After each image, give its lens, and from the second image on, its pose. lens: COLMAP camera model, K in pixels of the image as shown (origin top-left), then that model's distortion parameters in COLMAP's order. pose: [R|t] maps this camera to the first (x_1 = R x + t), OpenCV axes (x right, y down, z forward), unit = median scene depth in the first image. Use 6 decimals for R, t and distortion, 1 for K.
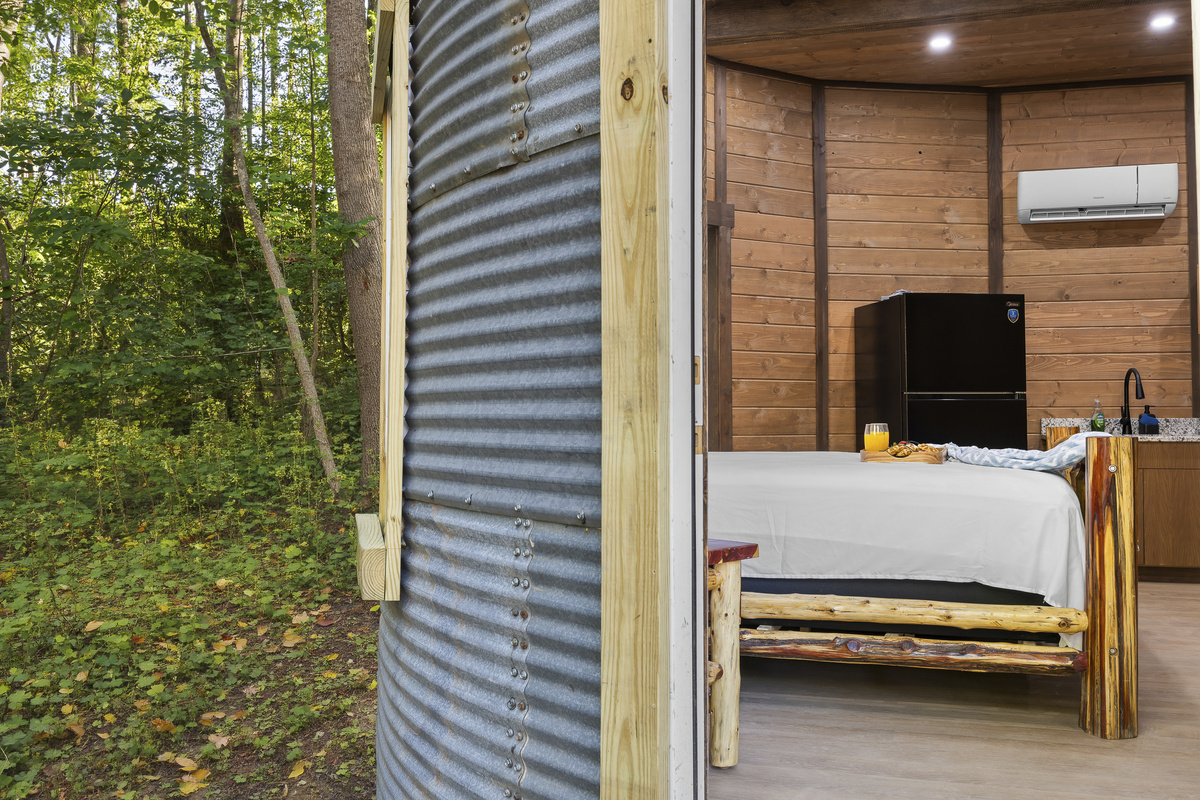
lens RADIAL K [[1142.8, 0, 600.3], [0, 1142.8, 383.1], [0, 0, 1]] dist [-0.001676, -0.001493]
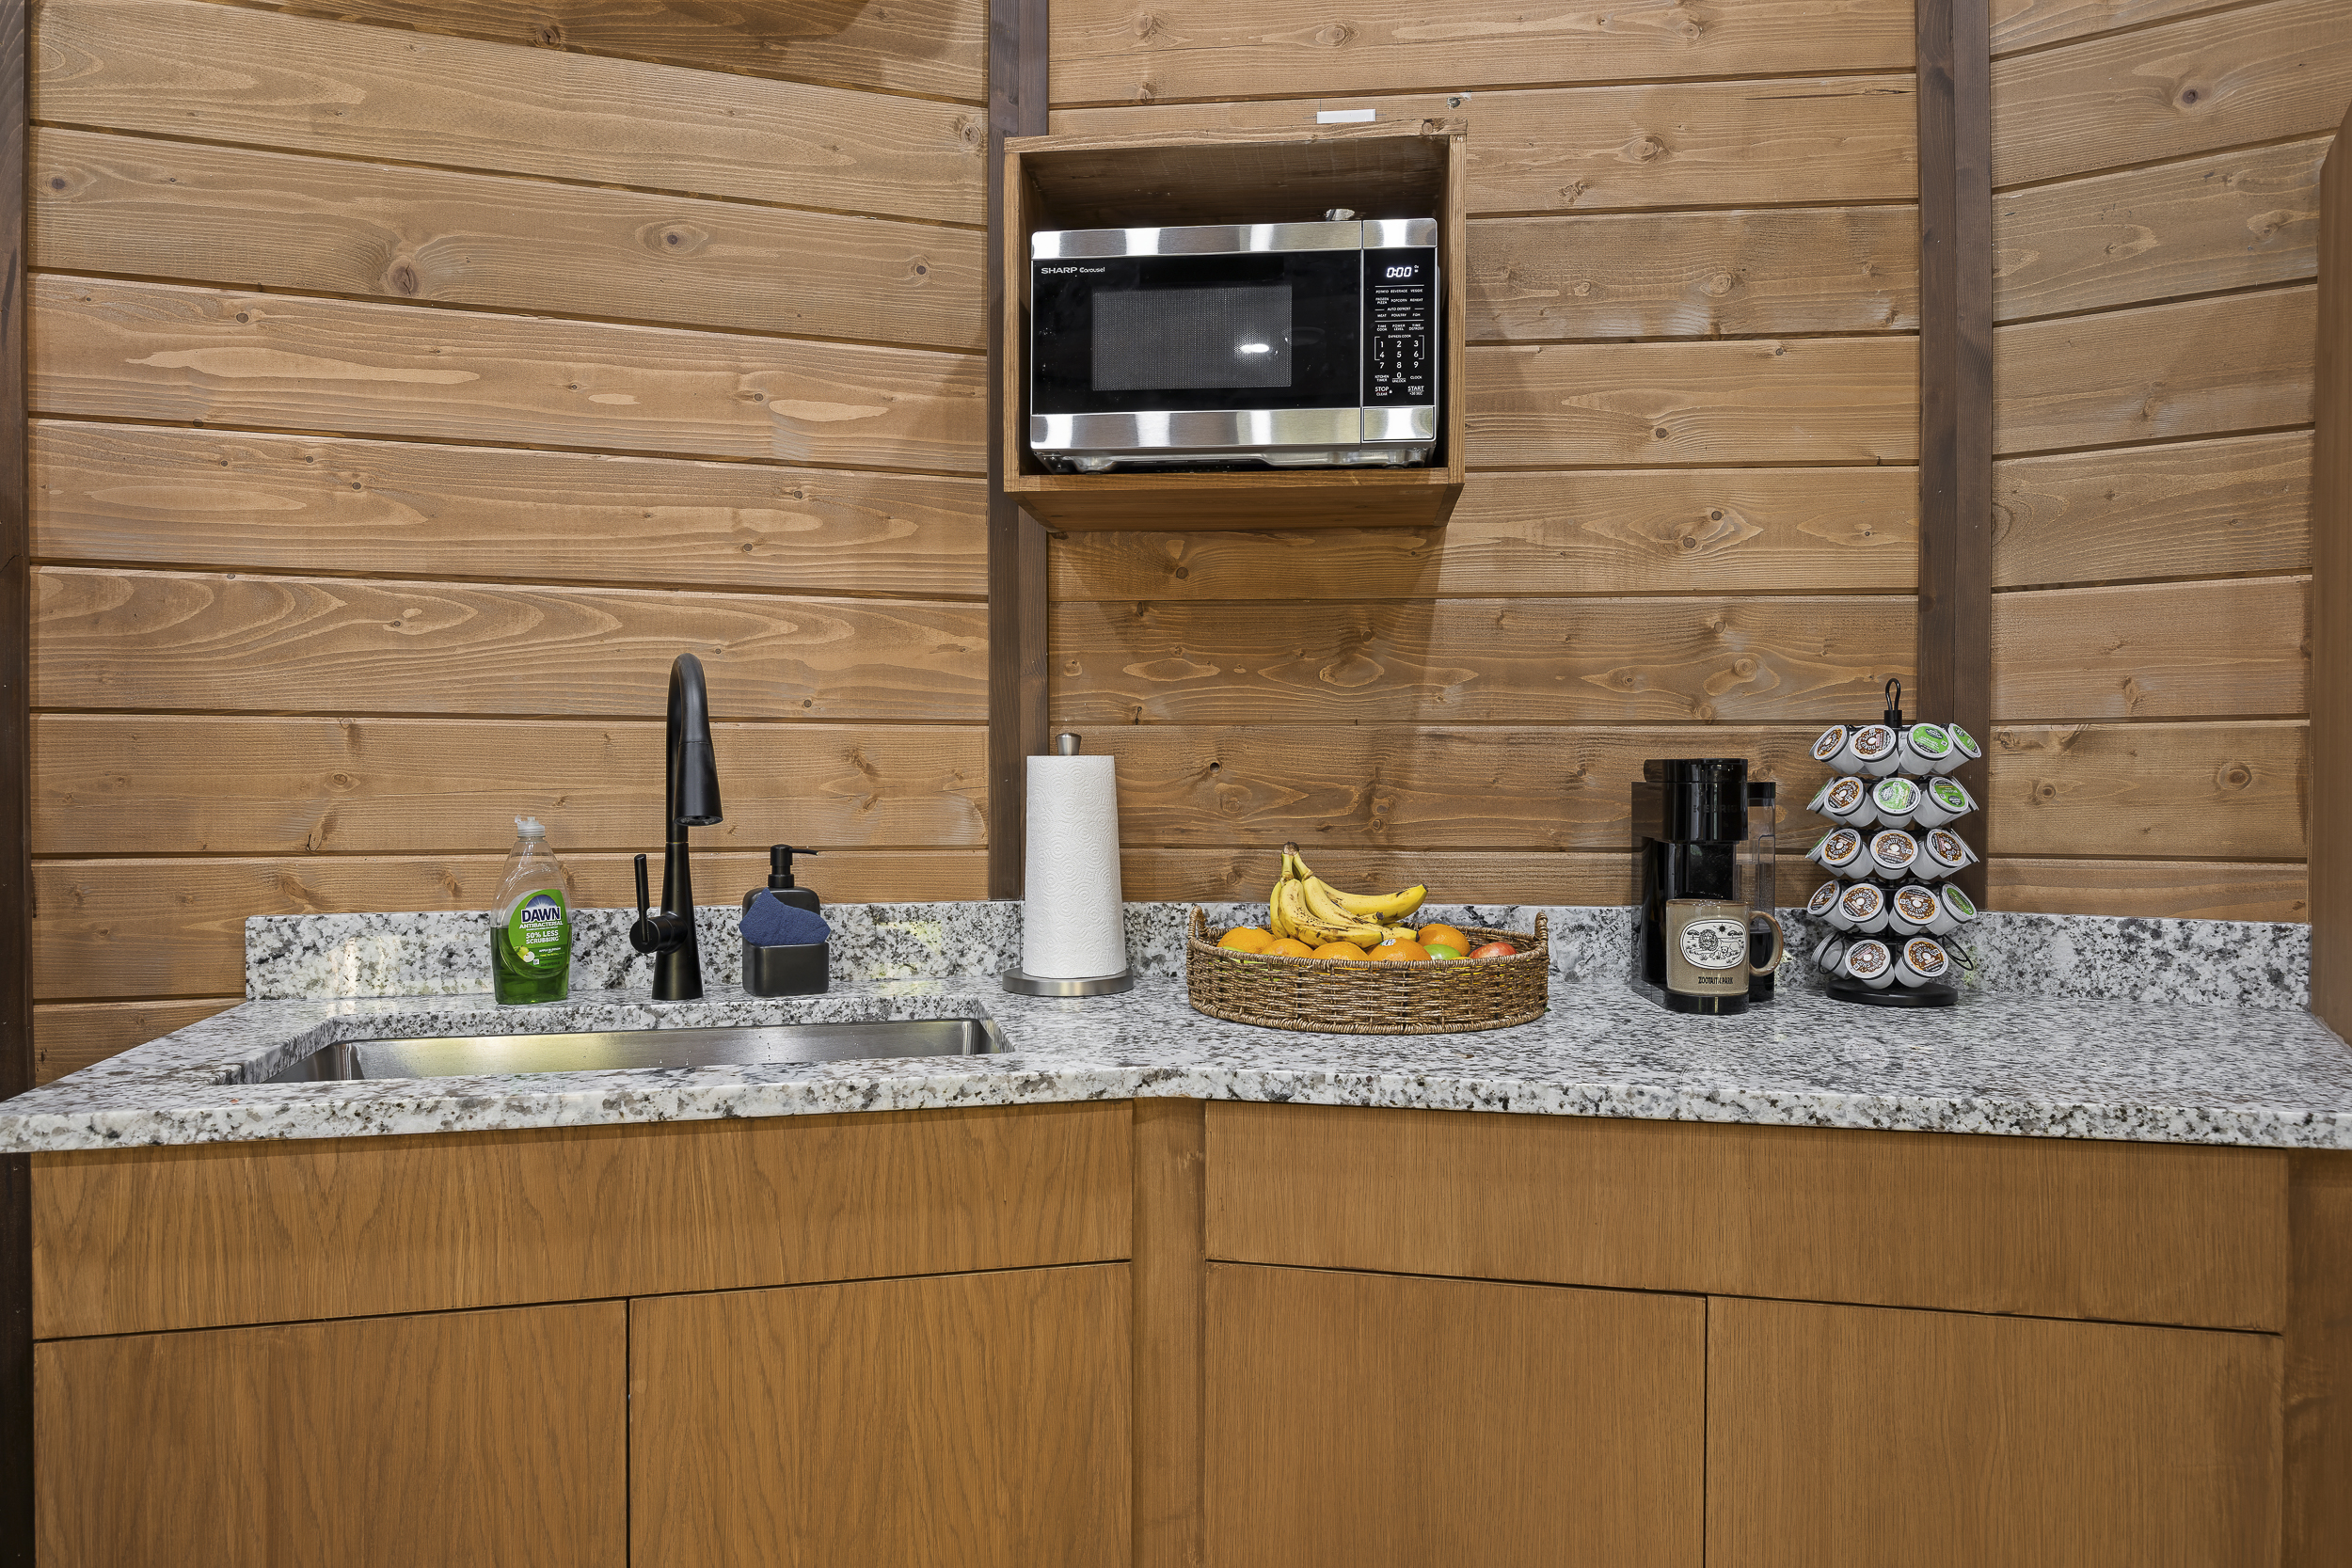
lens RADIAL K [[1470.0, 0, 1178.8], [0, 1470.0, 801.7], [0, 0, 1]] dist [-0.004252, -0.001031]
pose [[0.862250, -0.002607, 0.506476, 0.400143], [-0.019276, 0.999093, 0.037958, 0.000237], [-0.506116, -0.042492, 0.861418, 0.726684]]
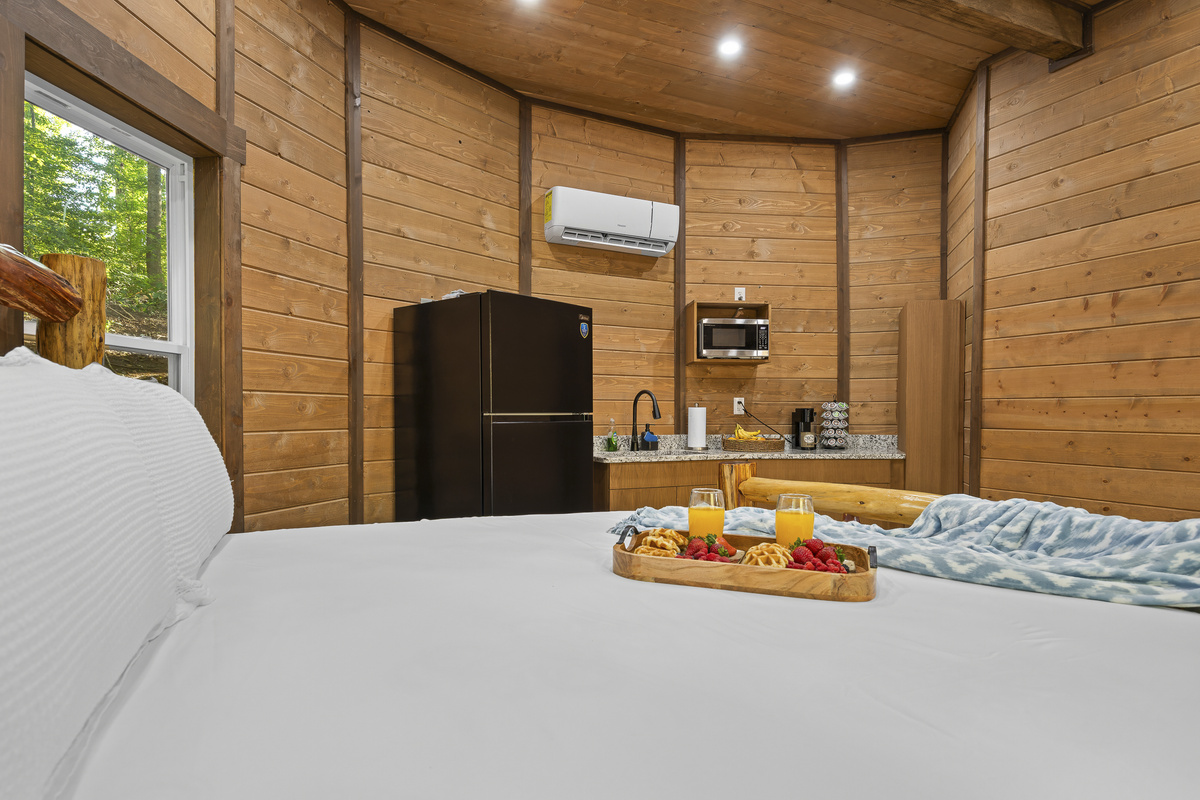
lens RADIAL K [[685.3, 0, 601.5], [0, 685.3, 424.3], [0, 0, 1]] dist [0.000276, -0.000547]
pose [[0.742475, -0.007489, 0.669832, 0.001466], [-0.024005, 0.998998, 0.037777, -0.004051], [-0.669444, -0.044127, 0.741551, 0.529033]]
